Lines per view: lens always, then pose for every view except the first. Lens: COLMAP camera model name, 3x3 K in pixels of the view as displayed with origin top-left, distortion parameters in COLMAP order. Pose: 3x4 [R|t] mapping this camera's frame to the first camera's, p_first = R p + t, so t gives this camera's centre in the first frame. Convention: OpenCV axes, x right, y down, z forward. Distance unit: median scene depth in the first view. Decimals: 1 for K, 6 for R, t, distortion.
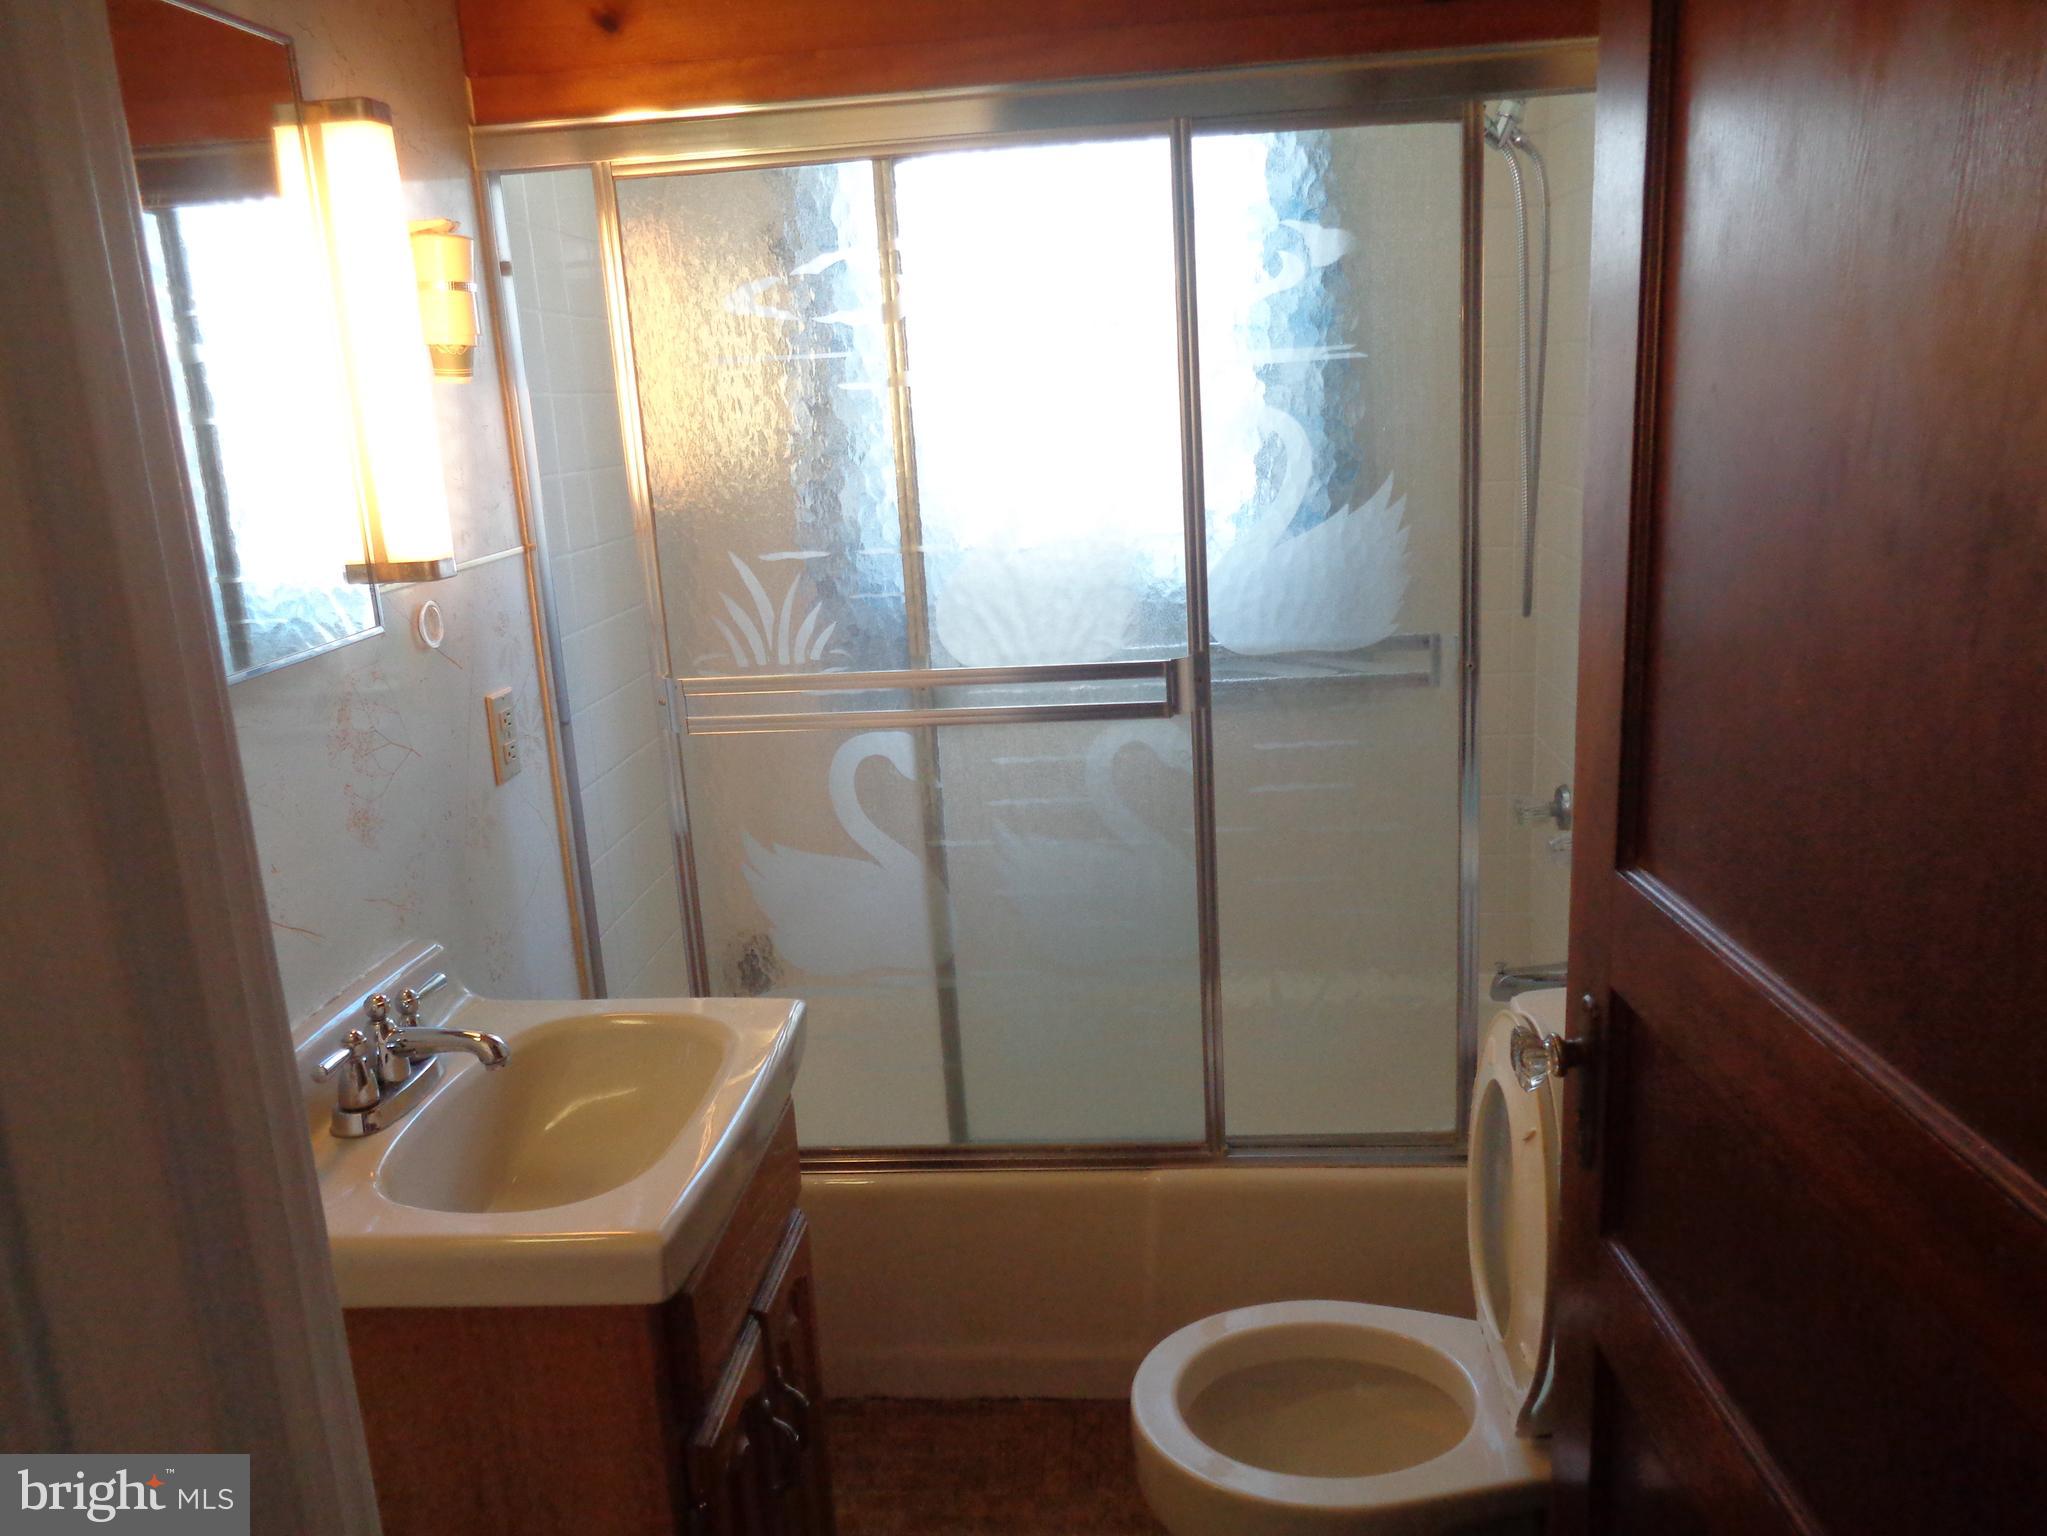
lens RADIAL K [[1522.5, 0, 1023.7], [0, 1522.5, 768.3], [0, 0, 1]] dist [0.012804, 0.000138]
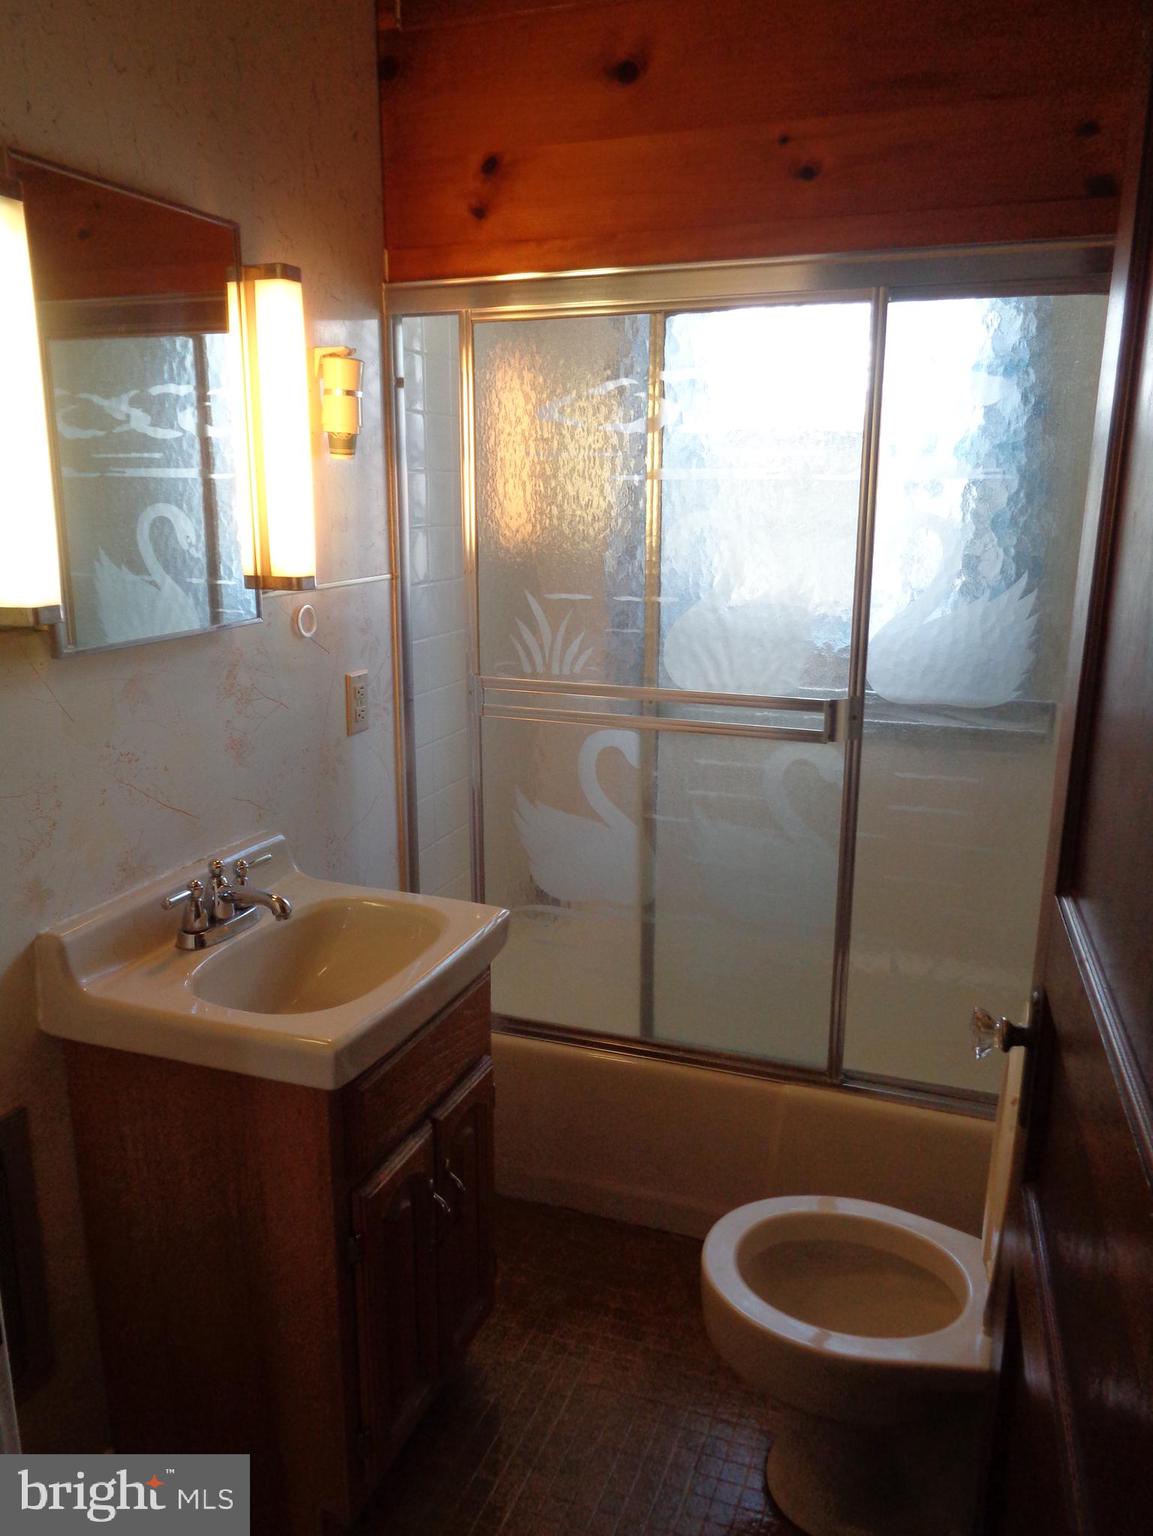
lens RADIAL K [[1142.4, 0, 564.4], [0, 1142.4, 773.0], [0, 0, 1]] dist [0.012804, 0.000138]
pose [[0.961652, 0.123820, -0.244734, 0.124013], [-0.121790, 0.992278, 0.023472, -0.004116], [0.245750, 0.007234, 0.969306, -0.010662]]
